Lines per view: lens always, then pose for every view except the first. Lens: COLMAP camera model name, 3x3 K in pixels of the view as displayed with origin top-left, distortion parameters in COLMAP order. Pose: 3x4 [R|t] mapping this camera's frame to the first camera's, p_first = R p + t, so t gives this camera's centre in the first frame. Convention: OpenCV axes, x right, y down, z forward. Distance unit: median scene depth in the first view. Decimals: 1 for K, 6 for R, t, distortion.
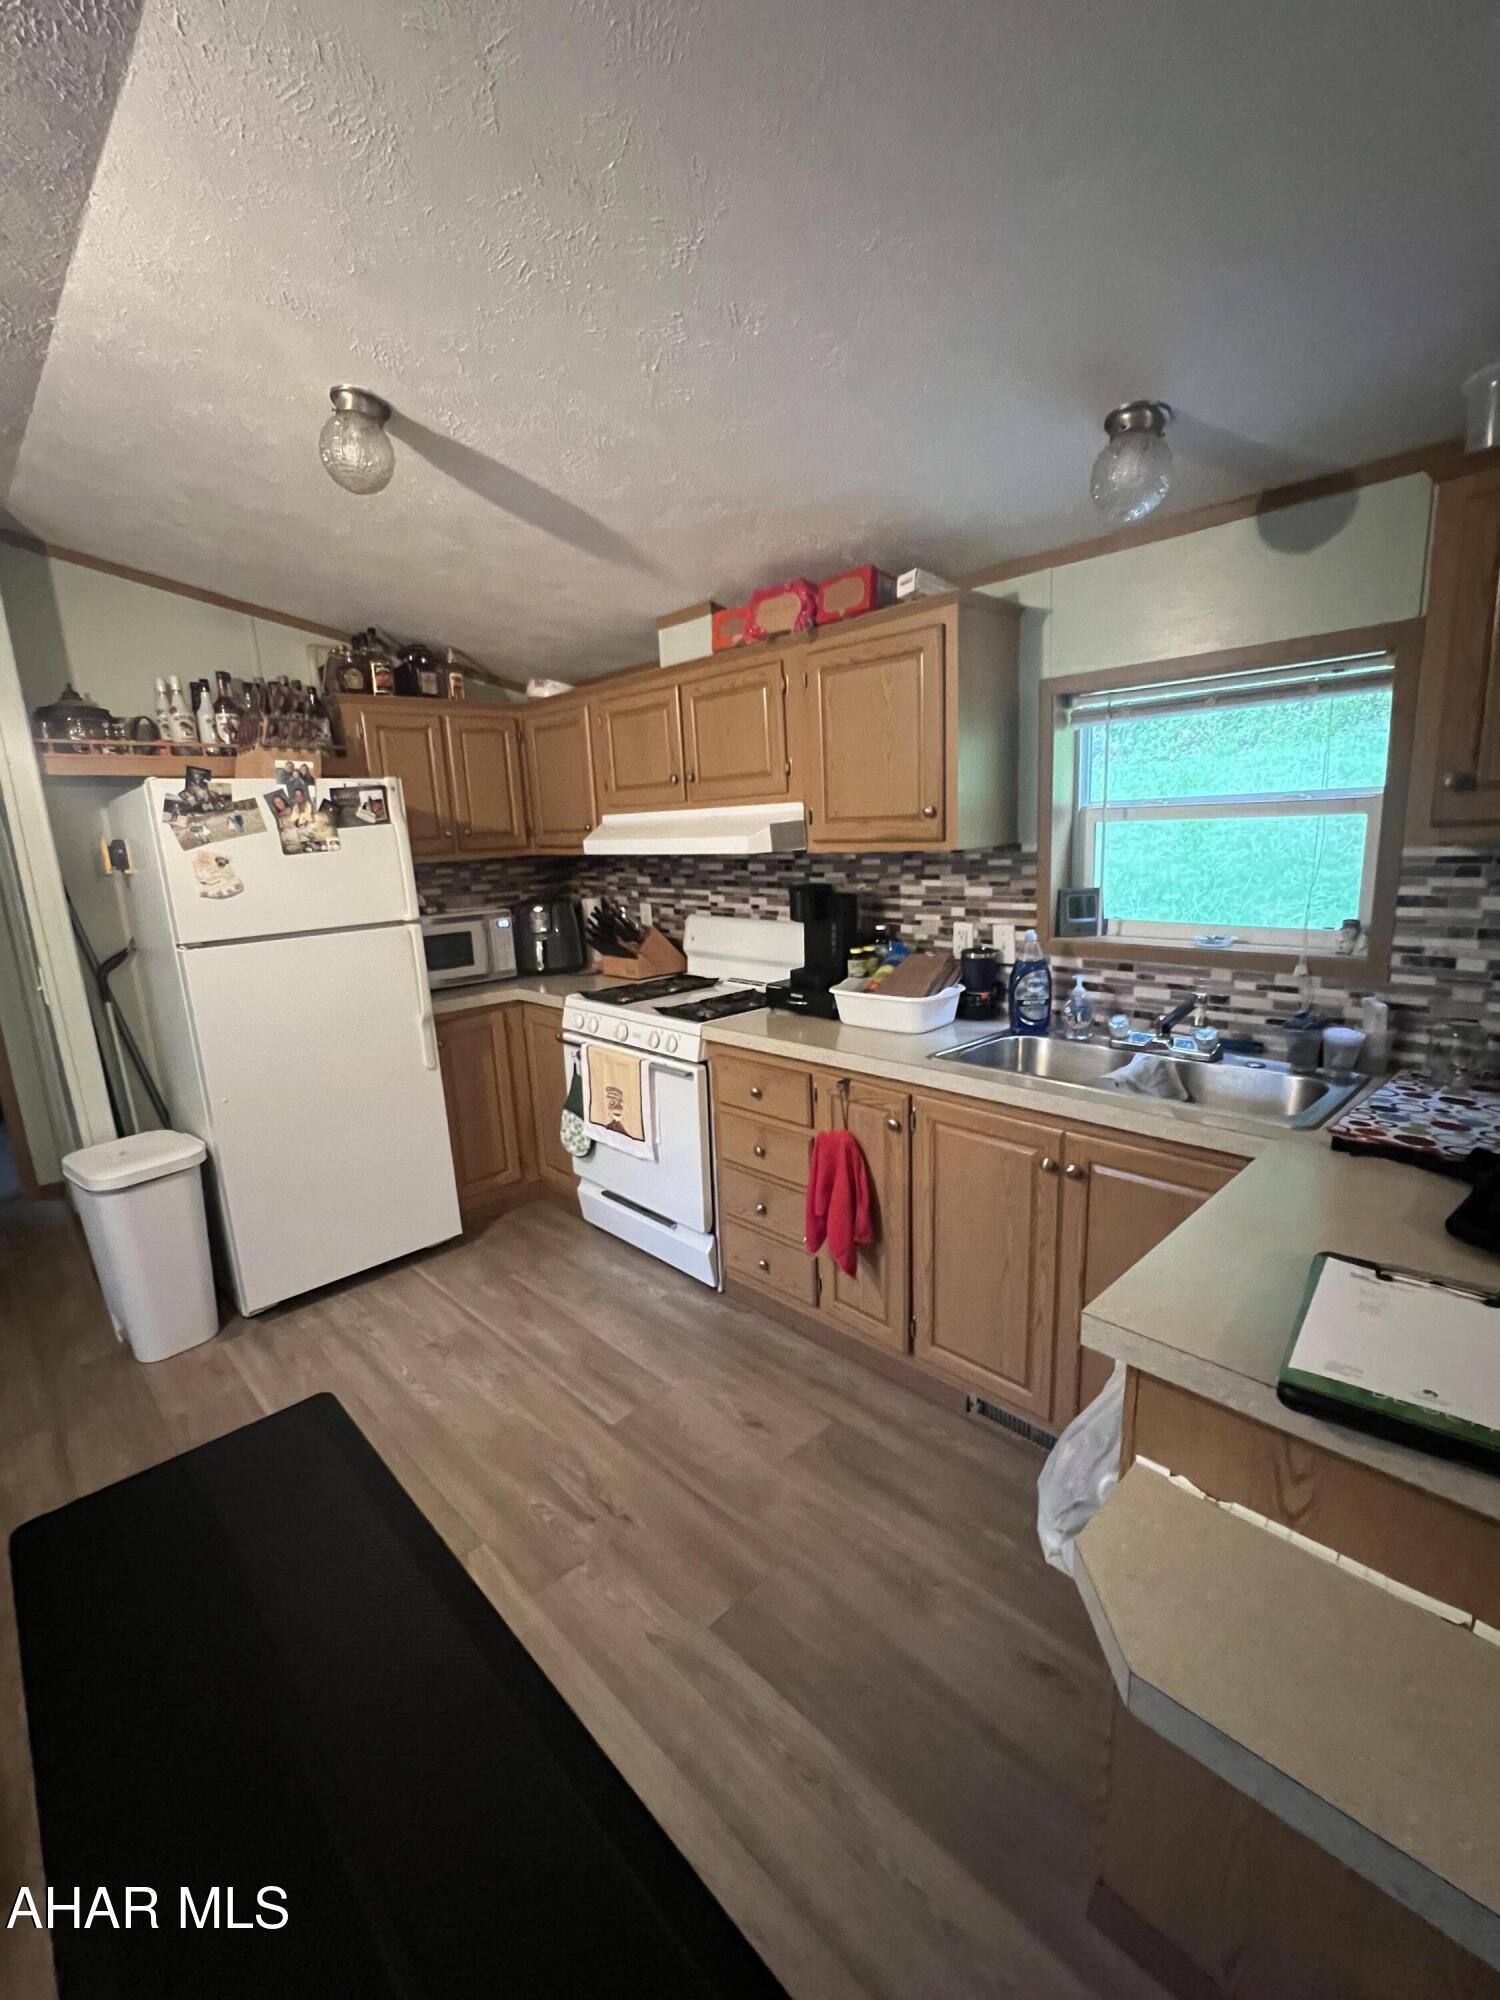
lens RADIAL K [[862.1, 0, 748.3], [0, 862.1, 1007.9], [0, 0, 1]] dist [-0.002395, 0.000181]
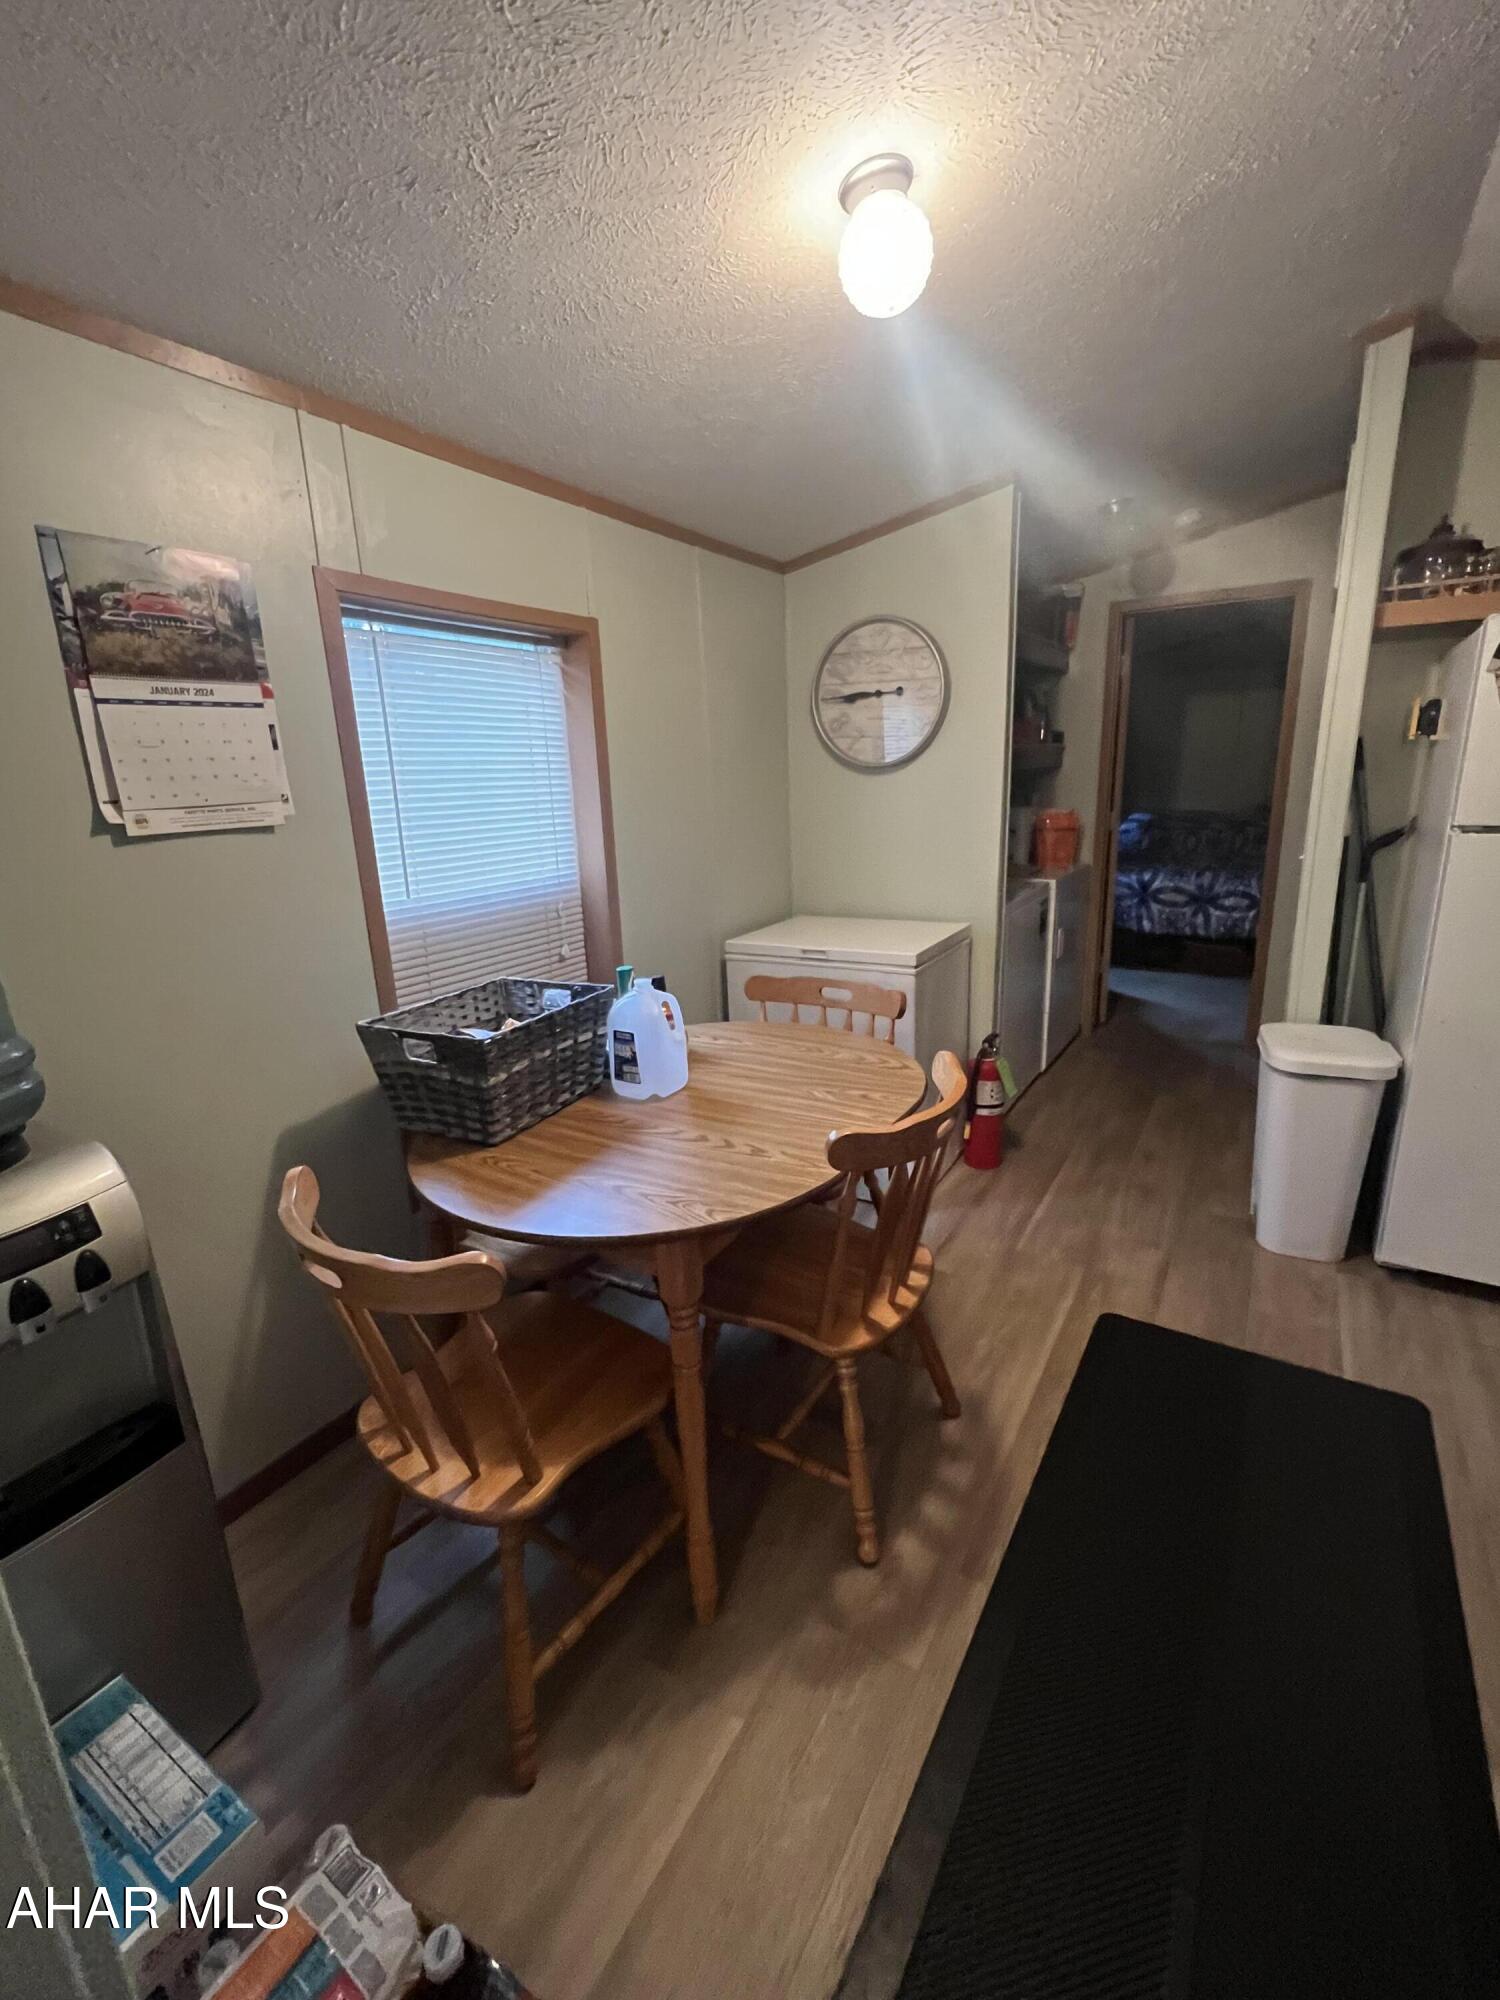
lens RADIAL K [[862.1, 0, 759.5], [0, 862.1, 1000.2], [0, 0, 1]] dist [-0.002395, 0.000181]
pose [[0.260018, 0.291811, -0.920455, -0.020301], [-0.181699, 0.951000, 0.250168, 0.000181], [0.948354, 0.102197, 0.300299, 0.123243]]
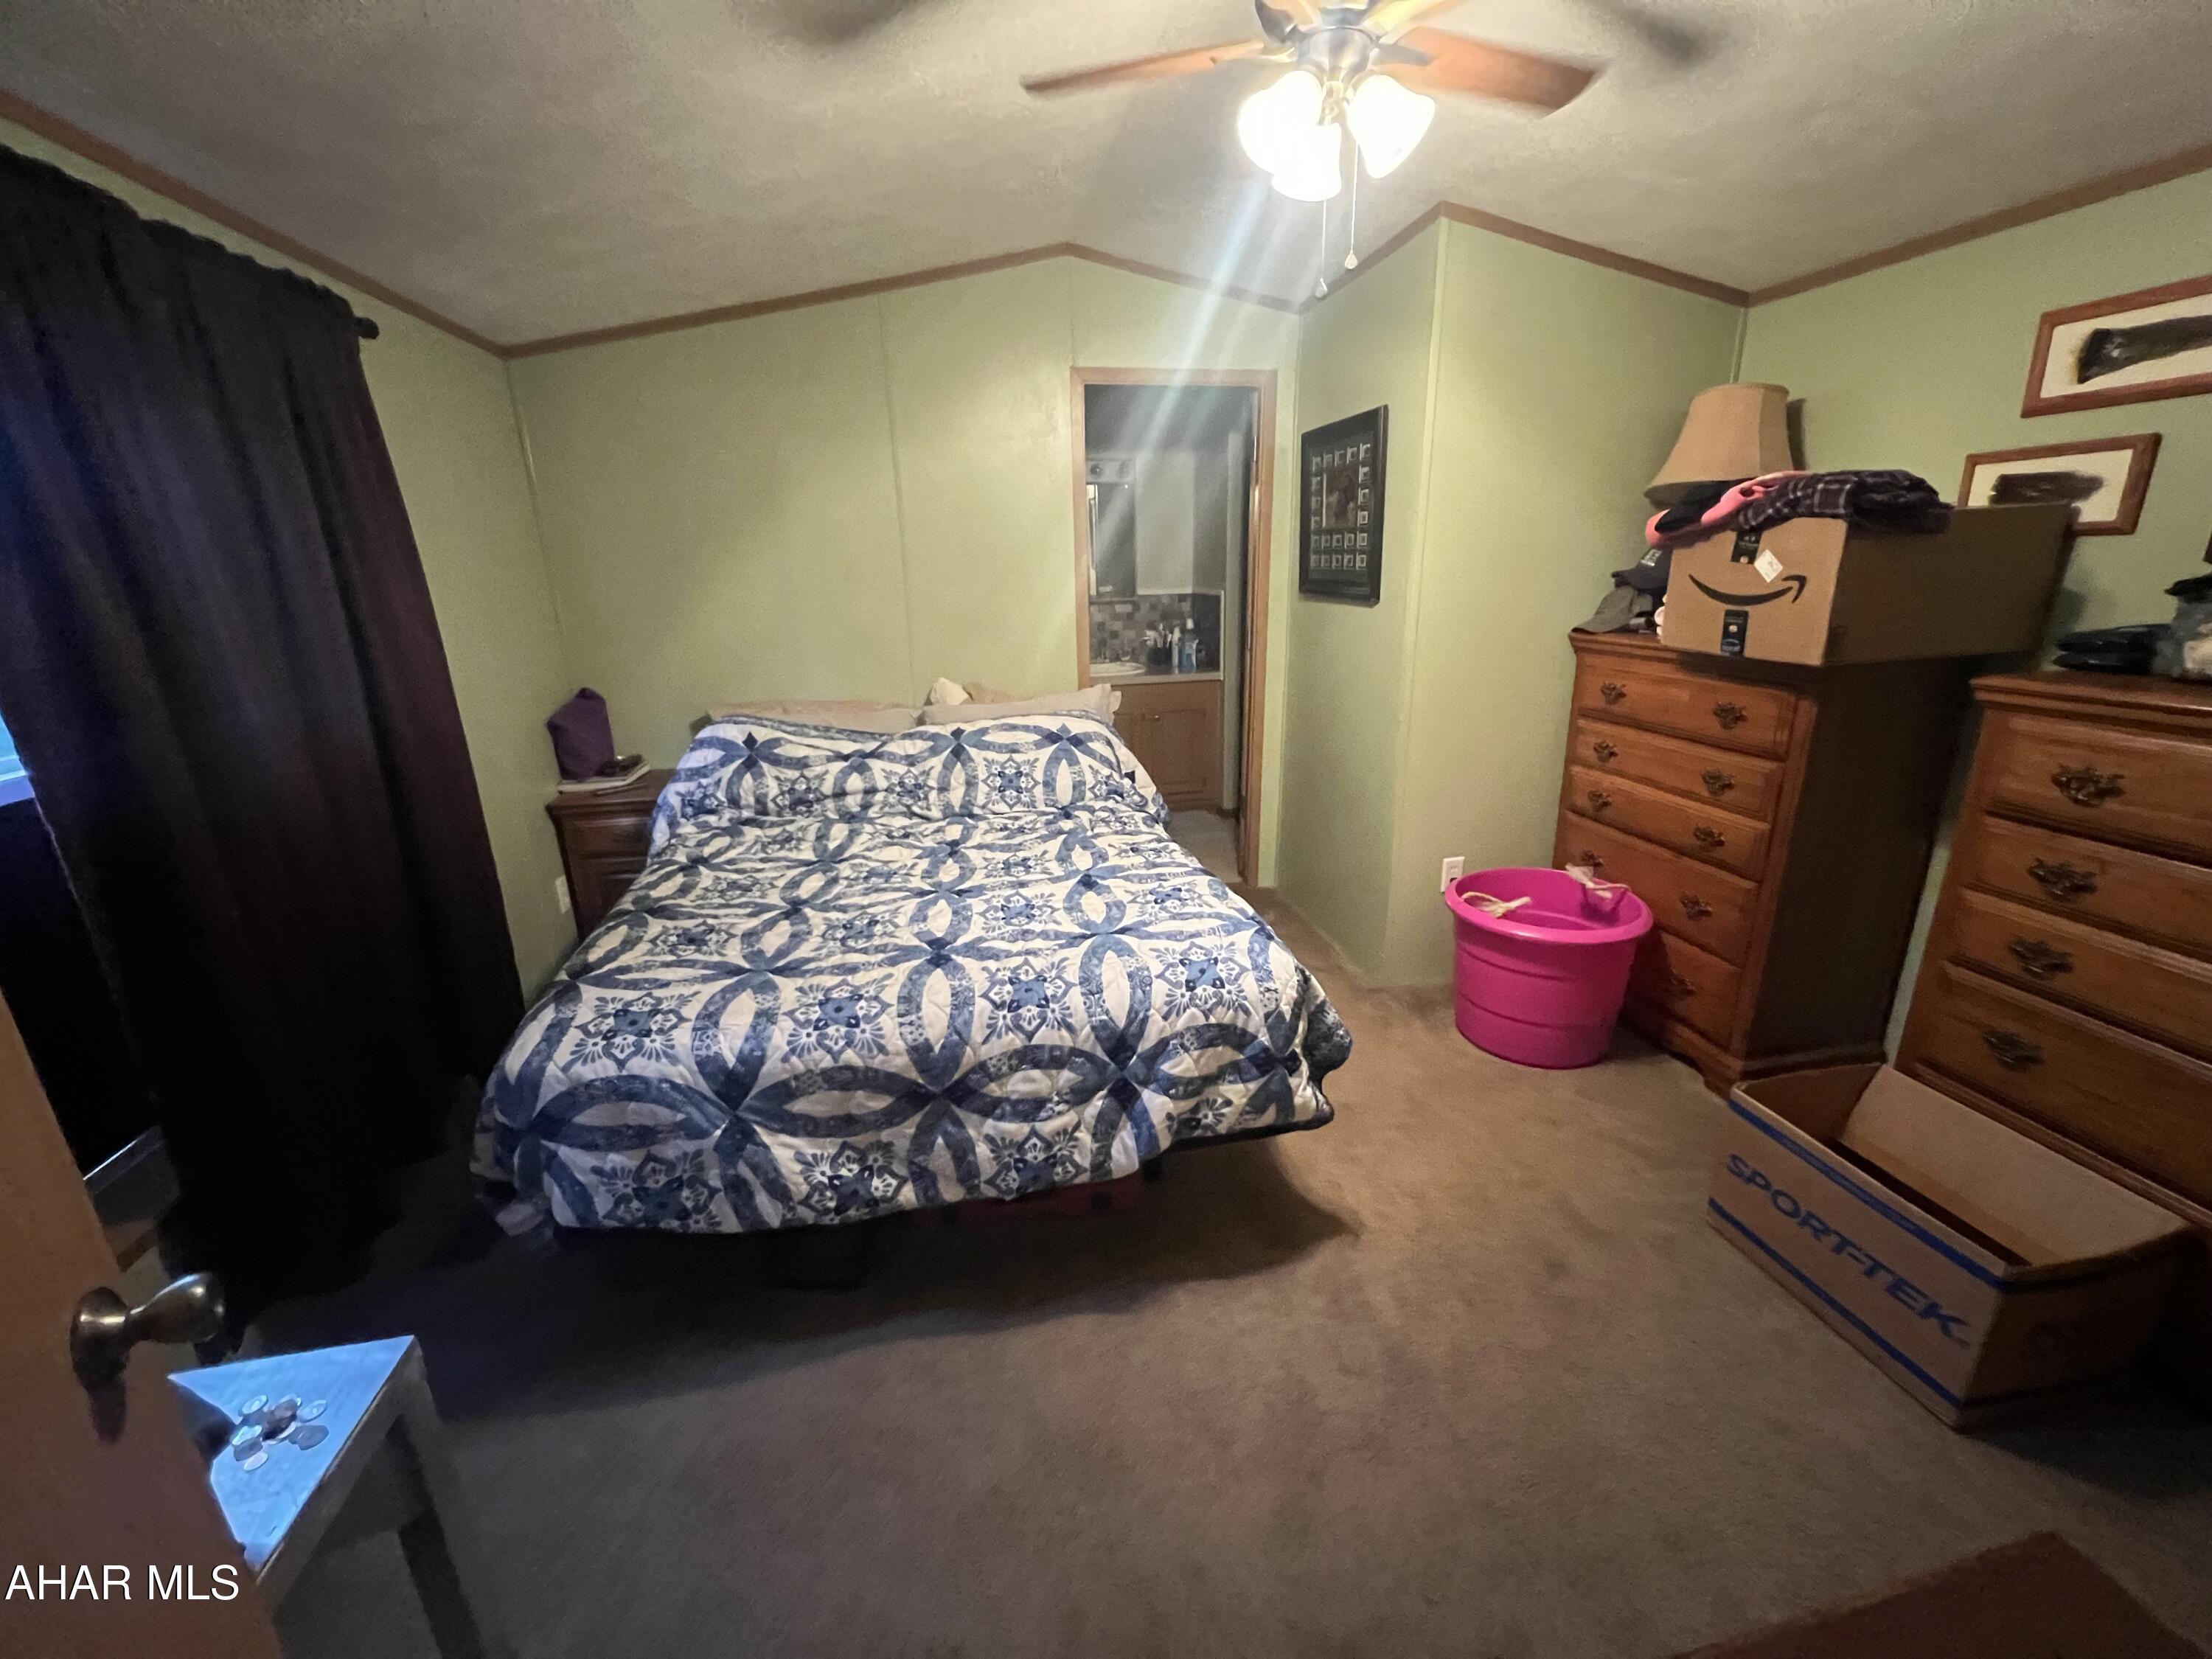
lens RADIAL K [[890.1, 0, 1117.8], [0, 890.1, 833.0], [0, 0, 1]] dist [0.000358, -0.000005]
pose [[0.847018, 0.188954, -0.496848, -0.794472], [-0.135873, 0.980599, 0.141294, -0.110016], [0.513906, -0.052170, 0.856258, 0.798404]]
